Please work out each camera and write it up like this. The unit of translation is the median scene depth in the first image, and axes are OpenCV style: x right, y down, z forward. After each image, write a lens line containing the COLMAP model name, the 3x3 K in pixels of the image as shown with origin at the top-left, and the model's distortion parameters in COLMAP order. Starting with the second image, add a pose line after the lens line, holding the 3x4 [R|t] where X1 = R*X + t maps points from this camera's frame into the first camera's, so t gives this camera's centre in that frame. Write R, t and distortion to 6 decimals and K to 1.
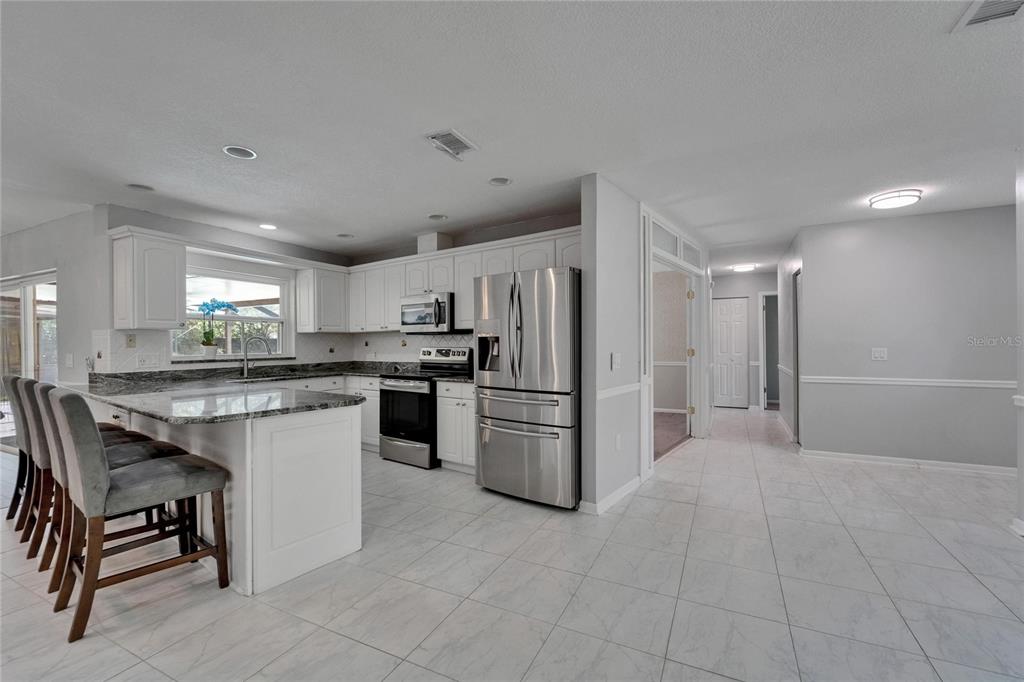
lens RADIAL K [[437.6, 0, 509.5], [0, 437.6, 343.0], [0, 0, 1]] dist [0.000274, -0.000196]
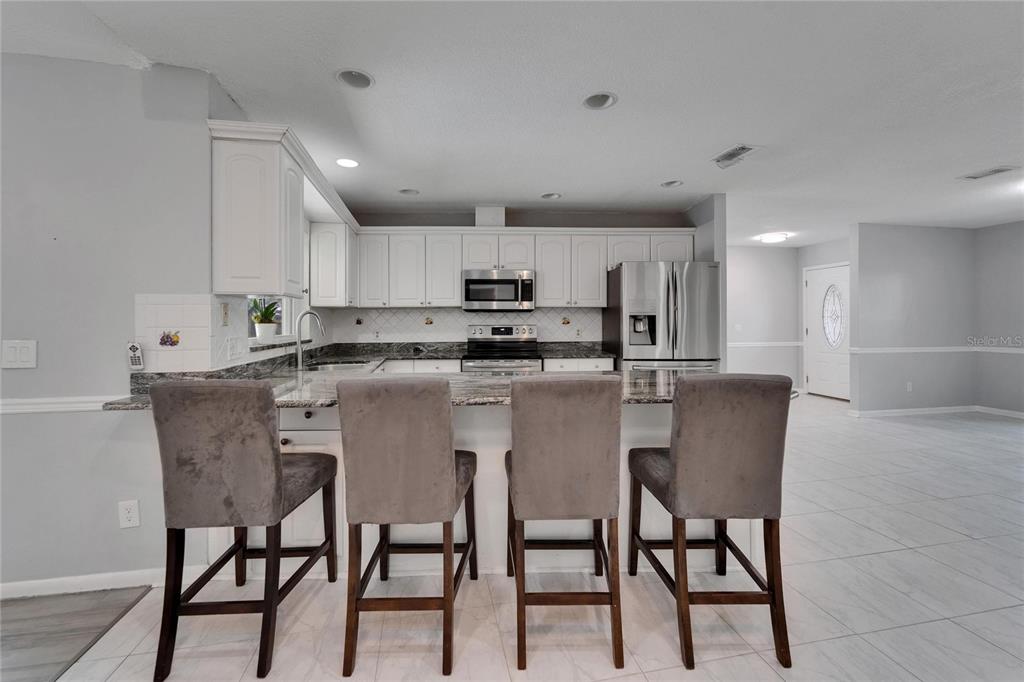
lens RADIAL K [[420.2, 0, 510.1], [0, 420.2, 318.4], [0, 0, 1]] dist [-0.003820, -0.000463]
pose [[0.791274, 0.007429, 0.611416, -0.759111], [-0.001021, 0.999941, -0.010828, 0.005298], [-0.611460, 0.007944, 0.791235, 0.266456]]
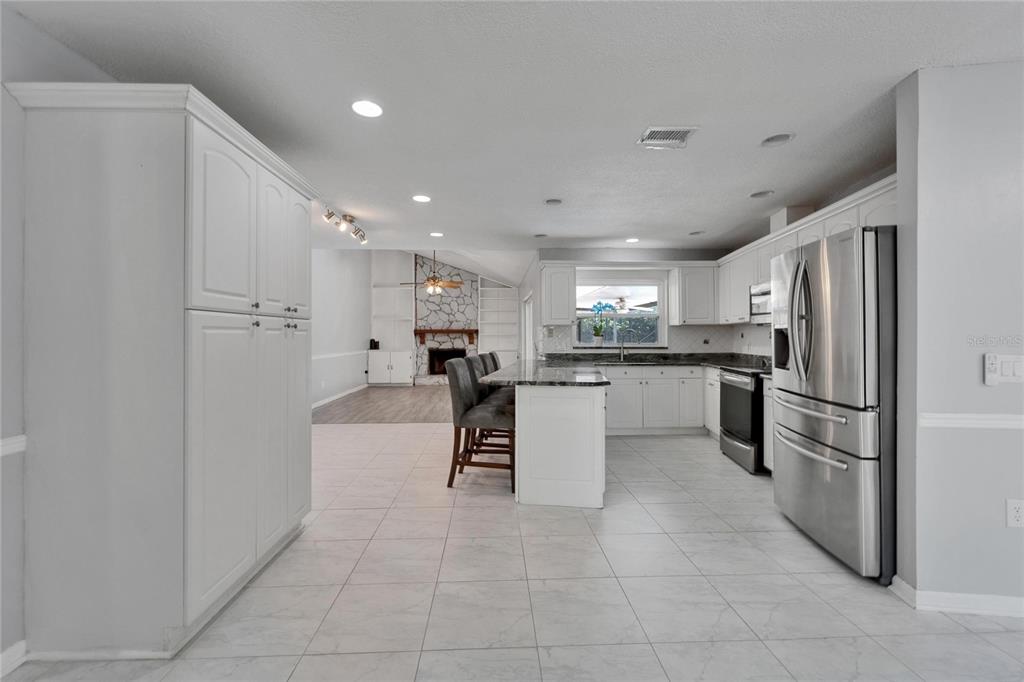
lens RADIAL K [[415.1, 0, 508.0], [0, 415.1, 330.2], [0, 0, 1]] dist [0.000664, 0.000054]
pose [[0.481911, -0.006503, -0.876196, 0.300243], [-0.001240, 0.999966, -0.008104, -0.002587], [0.876219, 0.004992, 0.481887, 0.129200]]
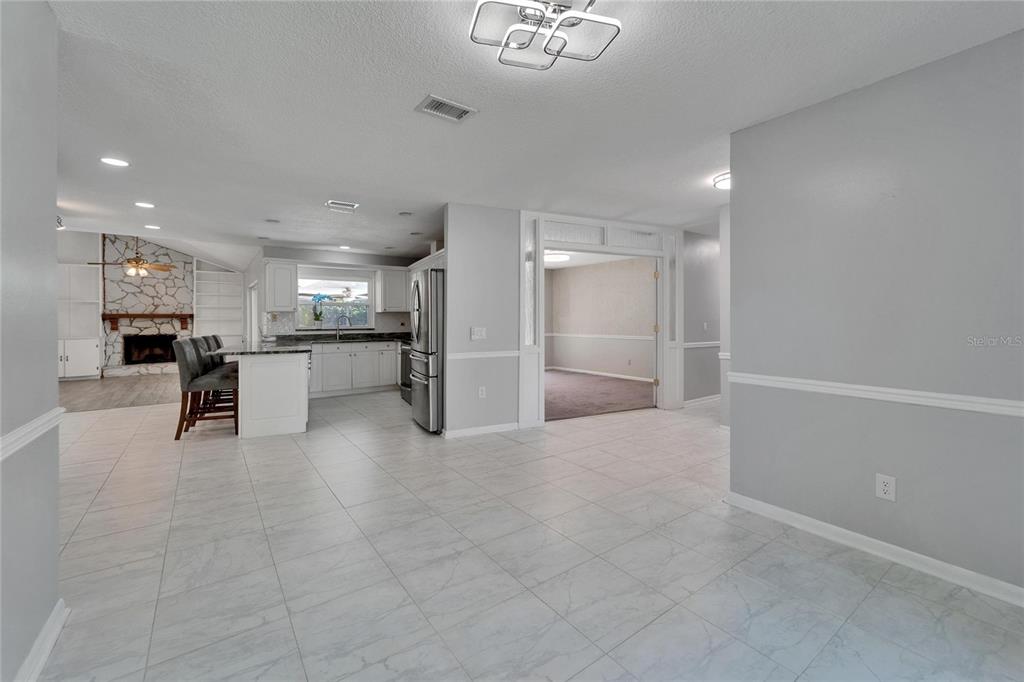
lens RADIAL K [[420.2, 0, 510.1], [0, 420.2, 318.4], [0, 0, 1]] dist [-0.003820, -0.000463]
pose [[0.887106, 0.000799, -0.461566, 0.700494], [-0.000627, 1.000000, 0.000527, -0.004191], [0.461566, -0.000178, 0.887106, -0.094484]]
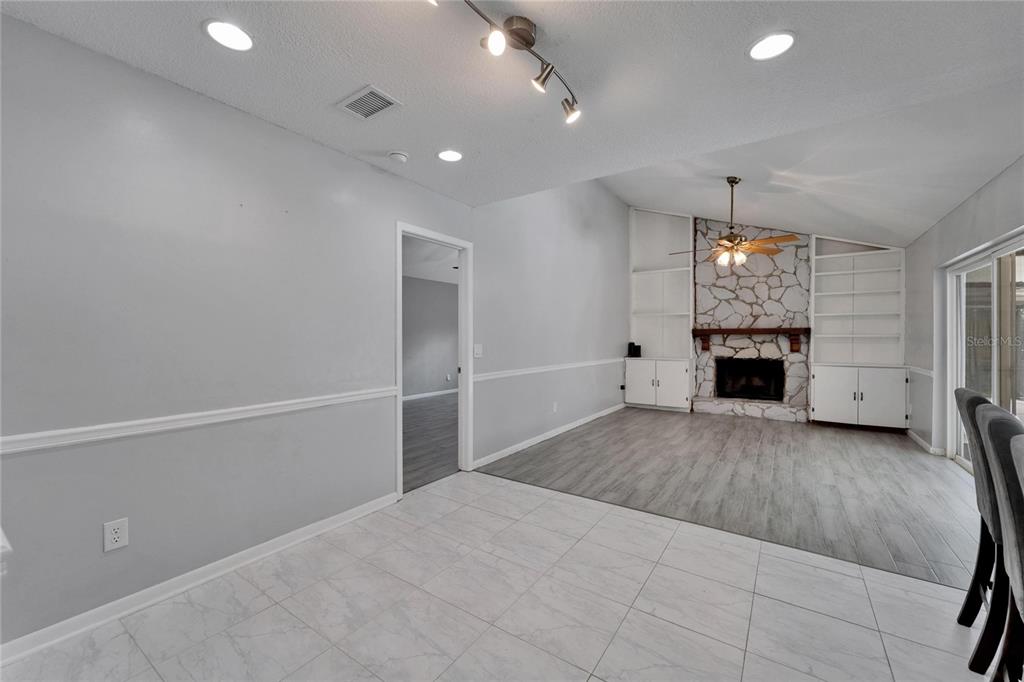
lens RADIAL K [[410.4, 0, 502.8], [0, 410.4, 339.5], [0, 0, 1]] dist [0.000436, -0.000285]
pose [[-0.145891, 0.009520, -0.989255, -0.332425], [-0.000361, 0.999953, 0.009676, 0.000300], [0.989301, 0.001768, -0.145881, 0.301402]]
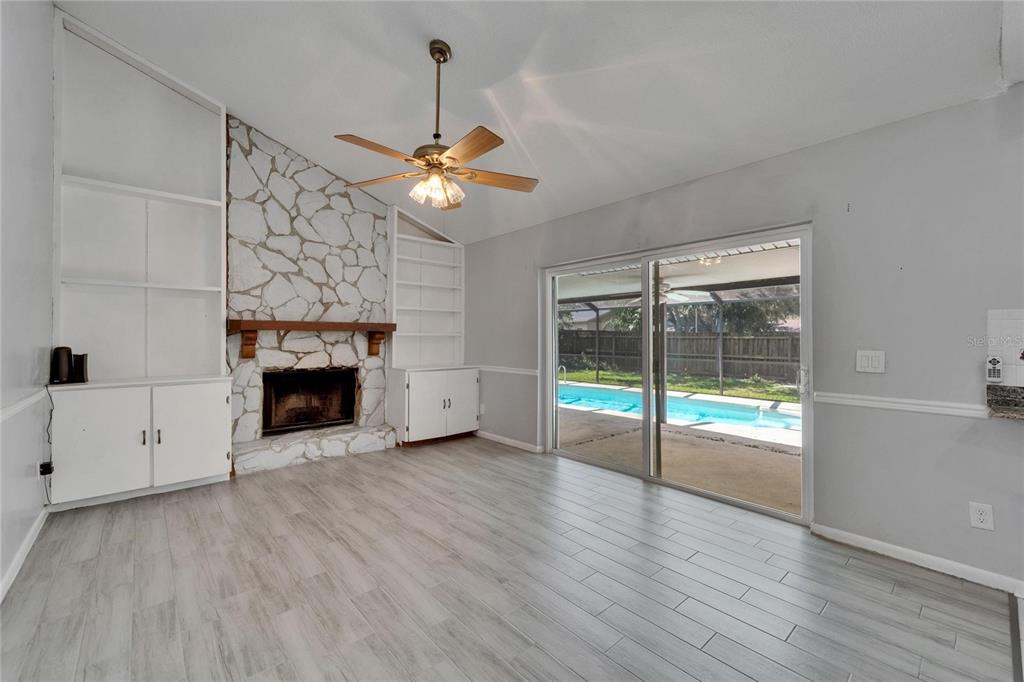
lens RADIAL K [[421.9, 0, 510.0], [0, 421.9, 334.5], [0, 0, 1]] dist [0.001064, 0.000048]
pose [[0.925588, 0.002623, -0.378523, -1.107684], [-0.006056, 0.999951, -0.007880, 0.008952], [0.378483, 0.009586, 0.925559, 0.217721]]
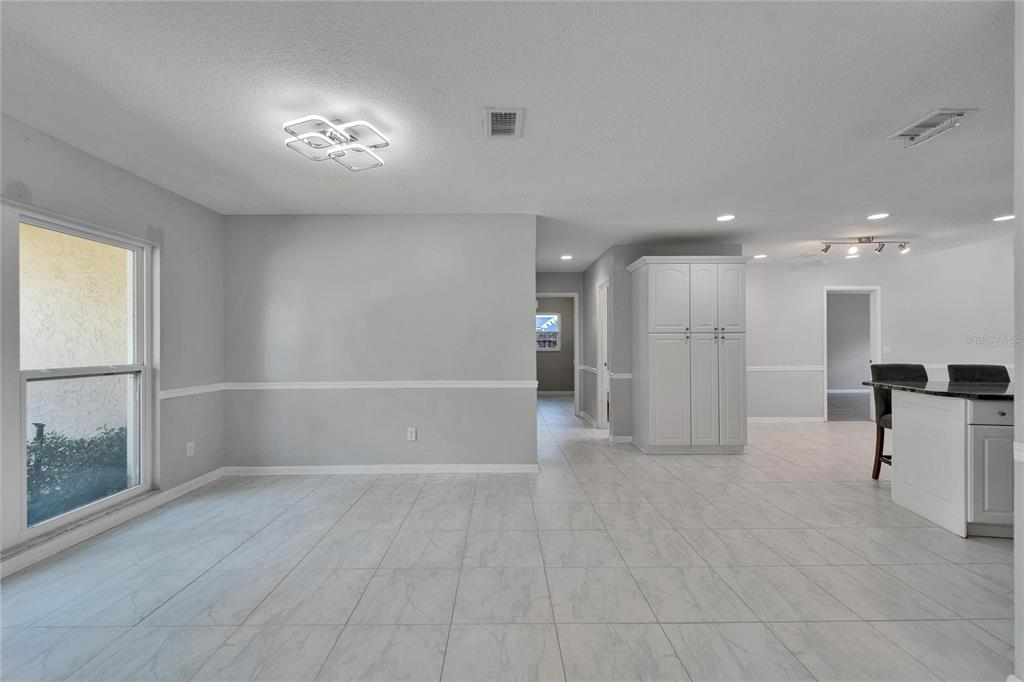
lens RADIAL K [[414.7, 0, 508.2], [0, 414.7, 343.8], [0, 0, 1]] dist [-0.000427, -0.000080]
pose [[-0.888565, 0.007692, -0.458686, 0.611920], [0.008620, 0.999963, 0.000072, -0.001321], [0.458670, -0.003889, -0.888598, 0.784749]]
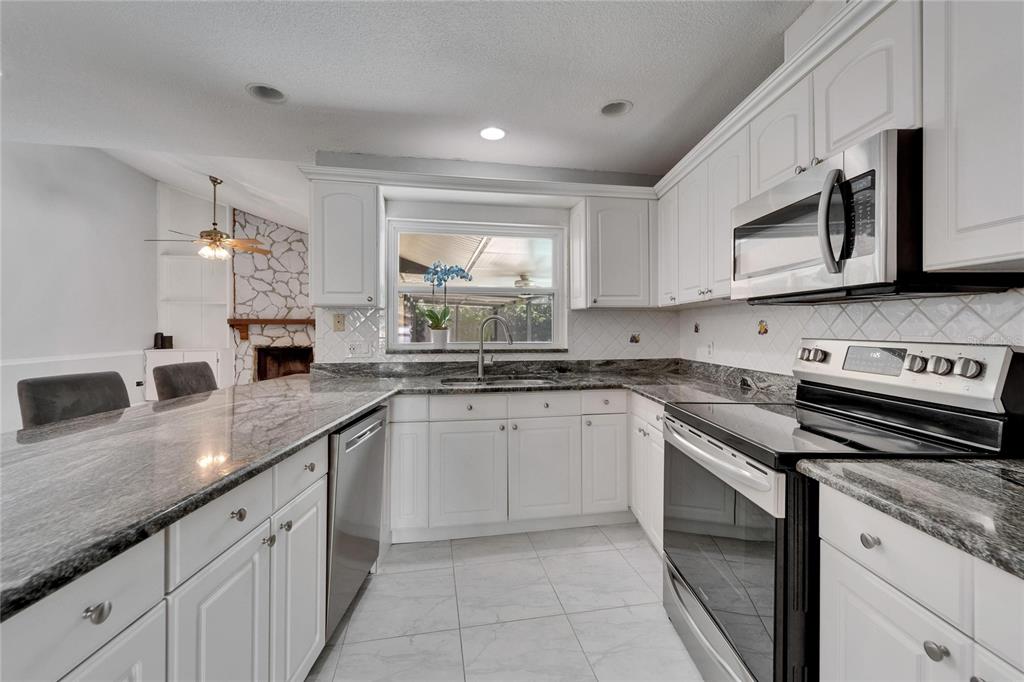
lens RADIAL K [[417.6, 0, 507.2], [0, 417.6, 328.5], [0, 0, 1]] dist [0.002015, 0.000071]
pose [[0.602978, 0.006188, -0.797734, -0.077167], [-0.003415, 0.999981, 0.005176, 0.000667], [0.797750, -0.000397, 0.602988, 0.661149]]
